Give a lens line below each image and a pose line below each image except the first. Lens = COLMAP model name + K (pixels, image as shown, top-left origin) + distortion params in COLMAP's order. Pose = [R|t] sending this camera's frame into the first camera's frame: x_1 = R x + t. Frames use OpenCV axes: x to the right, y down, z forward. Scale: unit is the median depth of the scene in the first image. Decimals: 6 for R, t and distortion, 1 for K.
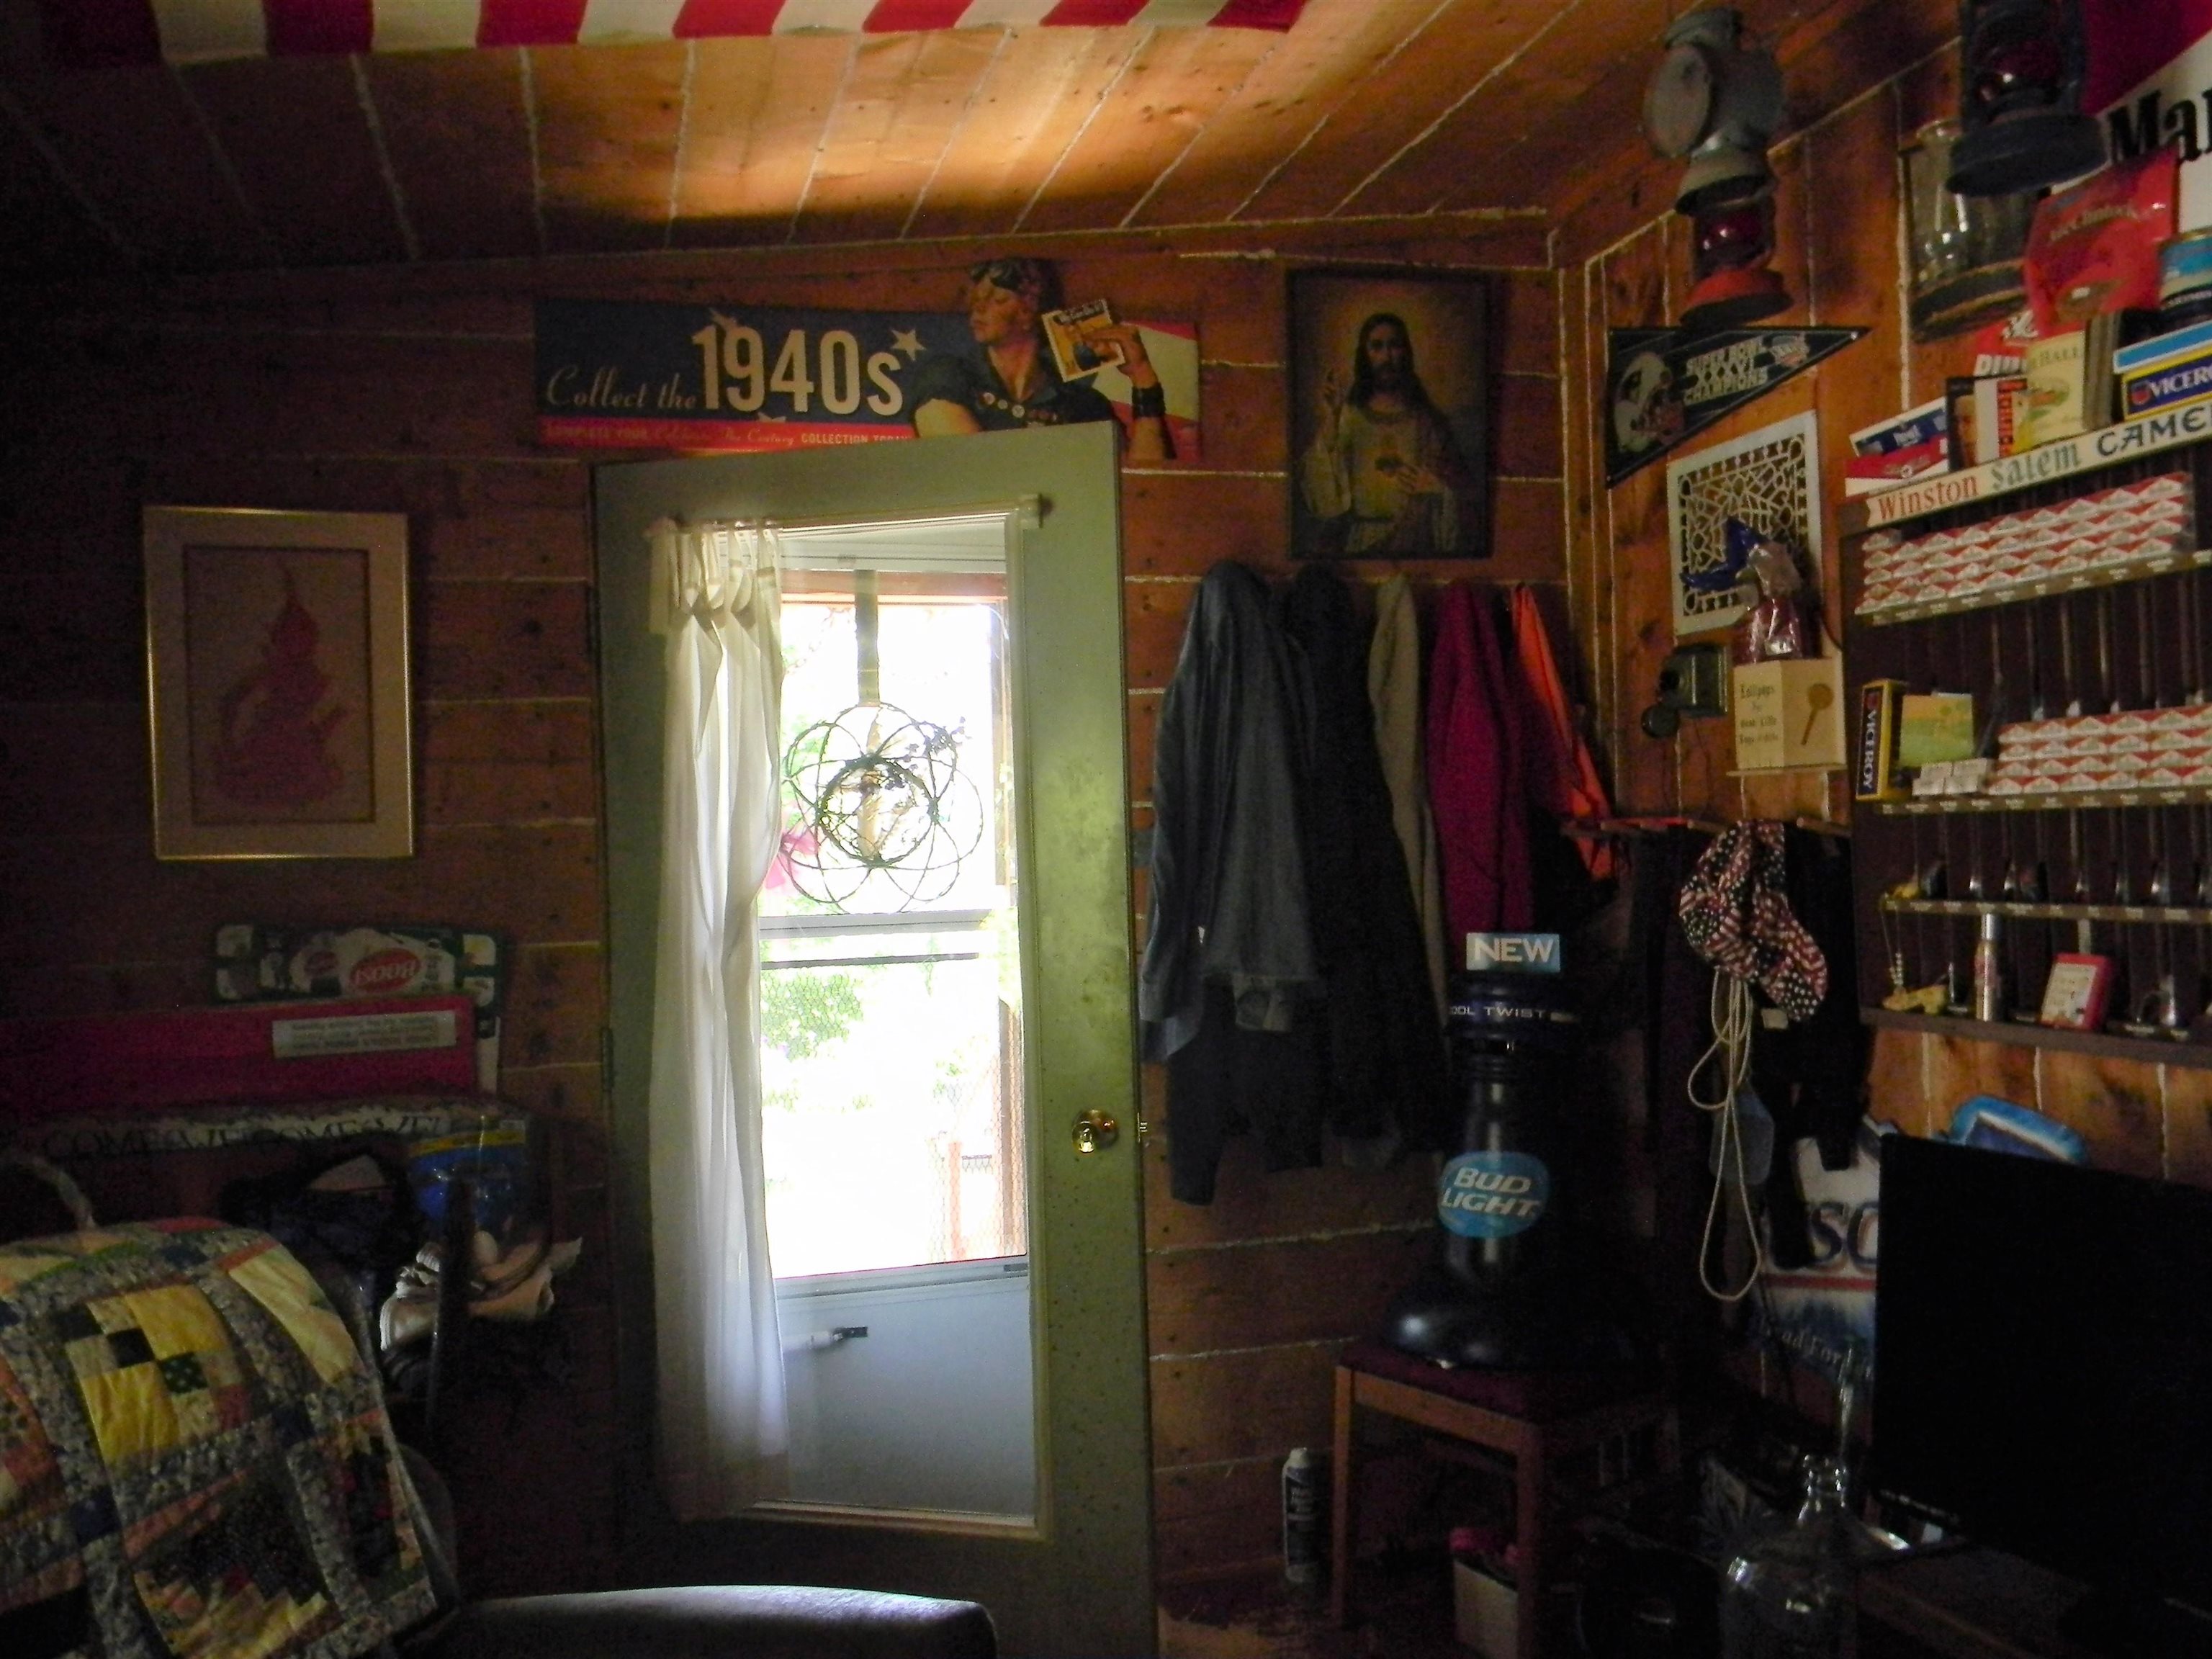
lens RADIAL K [[1741.2, 0, 1089.8], [0, 1741.2, 828.3], [0, 0, 1]] dist [0.004515, -0.013291]
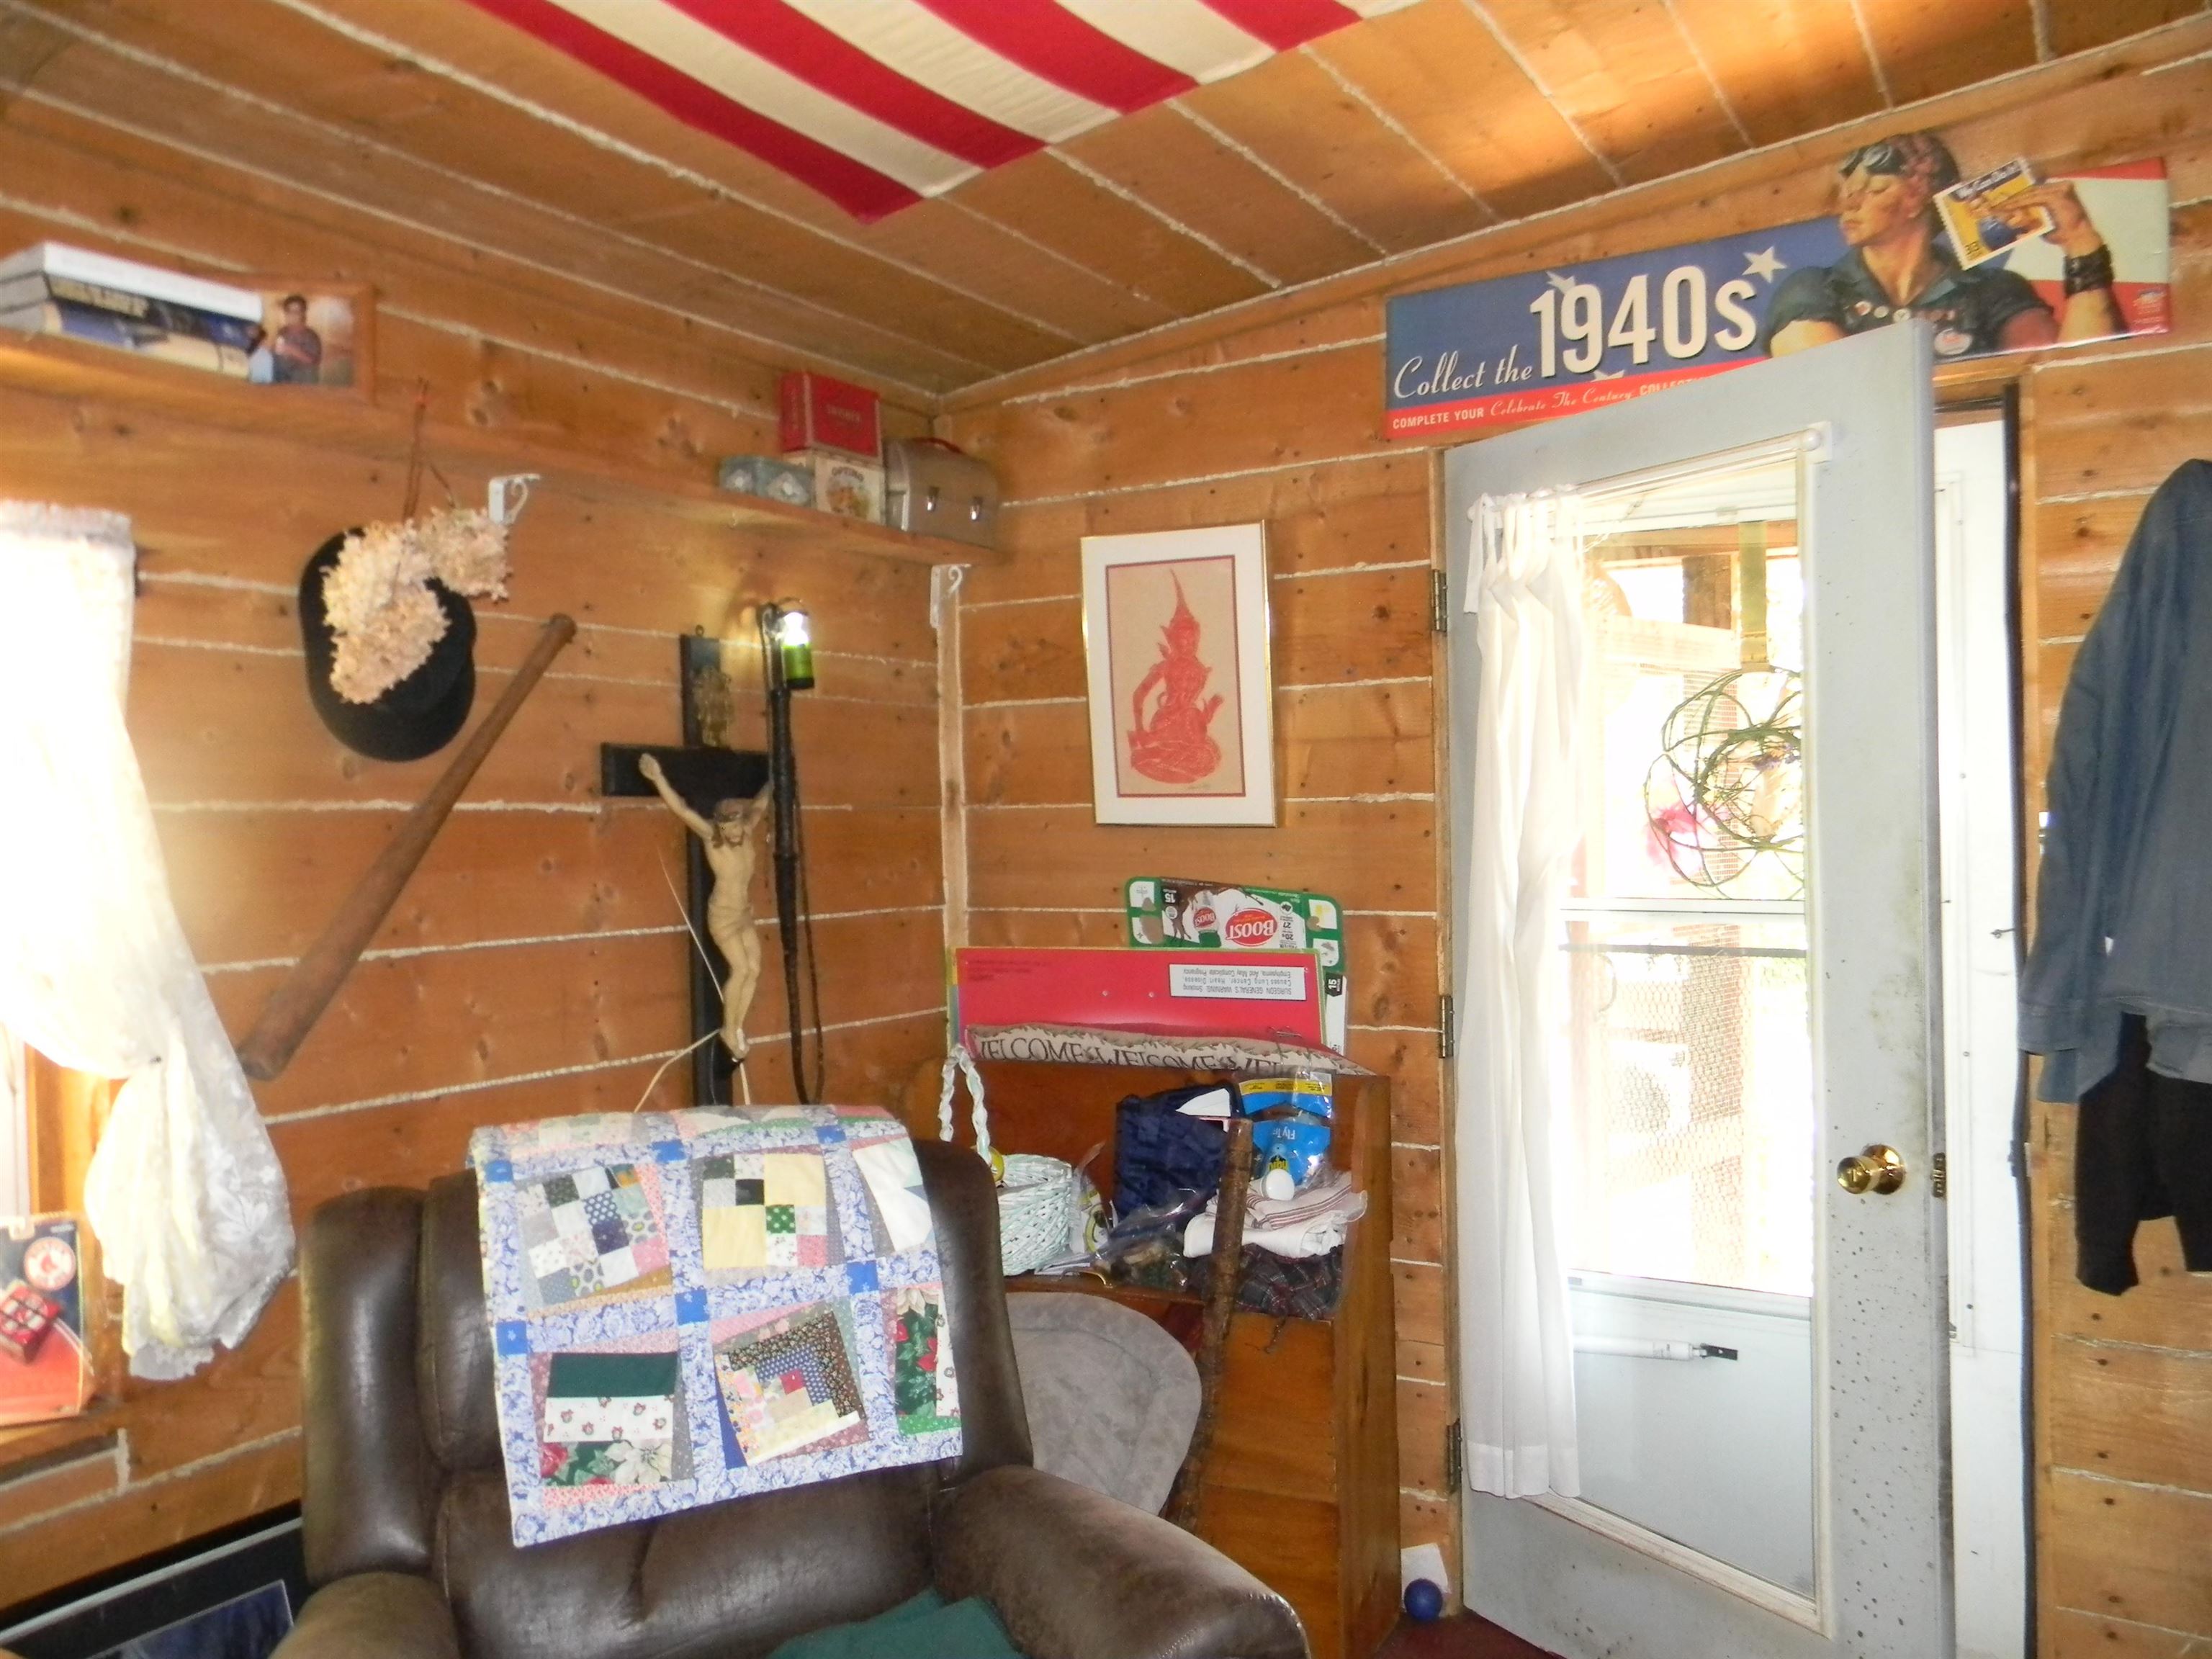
lens RADIAL K [[1741.2, 0, 1088.9], [0, 1741.2, 829.3], [0, 0, 1]] dist [0.004515, -0.013291]
pose [[0.701762, 0.023010, -0.712040, 0.303475], [-0.006788, 0.999649, 0.025614, -0.009596], [0.712379, -0.013141, 0.701672, 0.126724]]
